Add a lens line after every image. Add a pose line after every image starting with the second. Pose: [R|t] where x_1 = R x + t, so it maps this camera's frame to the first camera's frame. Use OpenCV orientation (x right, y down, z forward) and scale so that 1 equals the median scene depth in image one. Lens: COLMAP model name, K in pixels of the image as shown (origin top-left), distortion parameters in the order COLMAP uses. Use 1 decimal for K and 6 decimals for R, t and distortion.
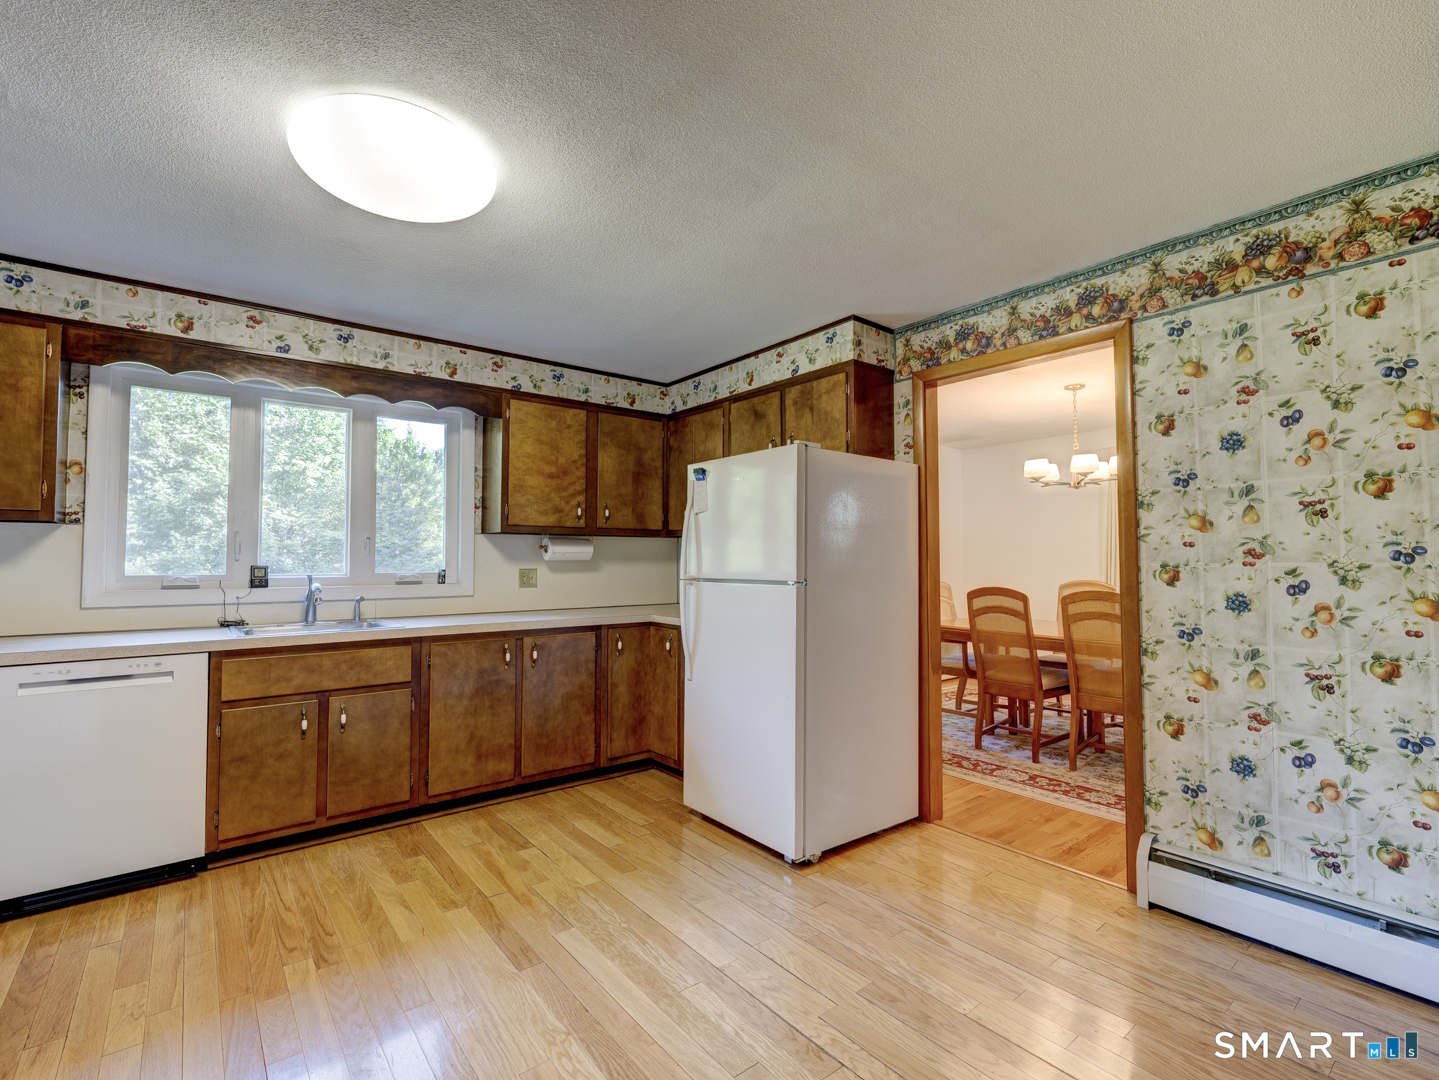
lens RADIAL K [[674.4, 0, 721.2], [0, 674.4, 535.6], [0, 0, 1]] dist [-0.003393, -0.000219]
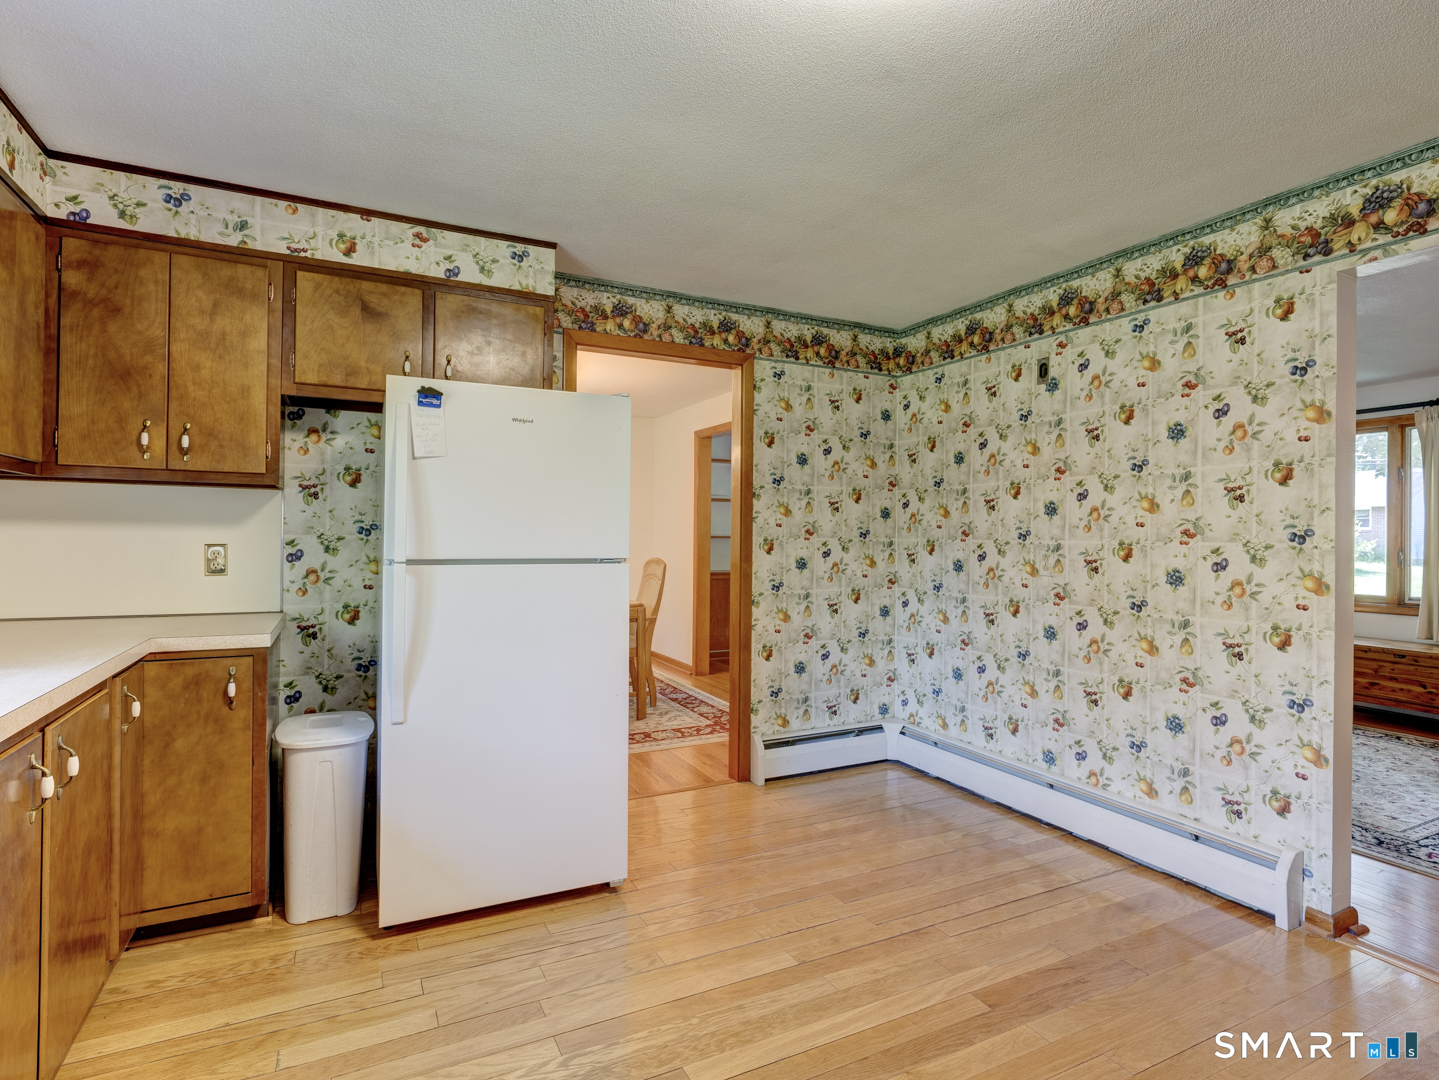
lens RADIAL K [[747.6, 0, 720.0], [0, 747.6, 536.6], [0, 0, 1]] dist [0.002191, 0.000674]
pose [[0.204488, 0.003328, 0.978864, -0.690724], [-0.045086, 0.998965, 0.006023, 0.025425], [-0.977830, -0.045365, 0.204426, 0.599734]]
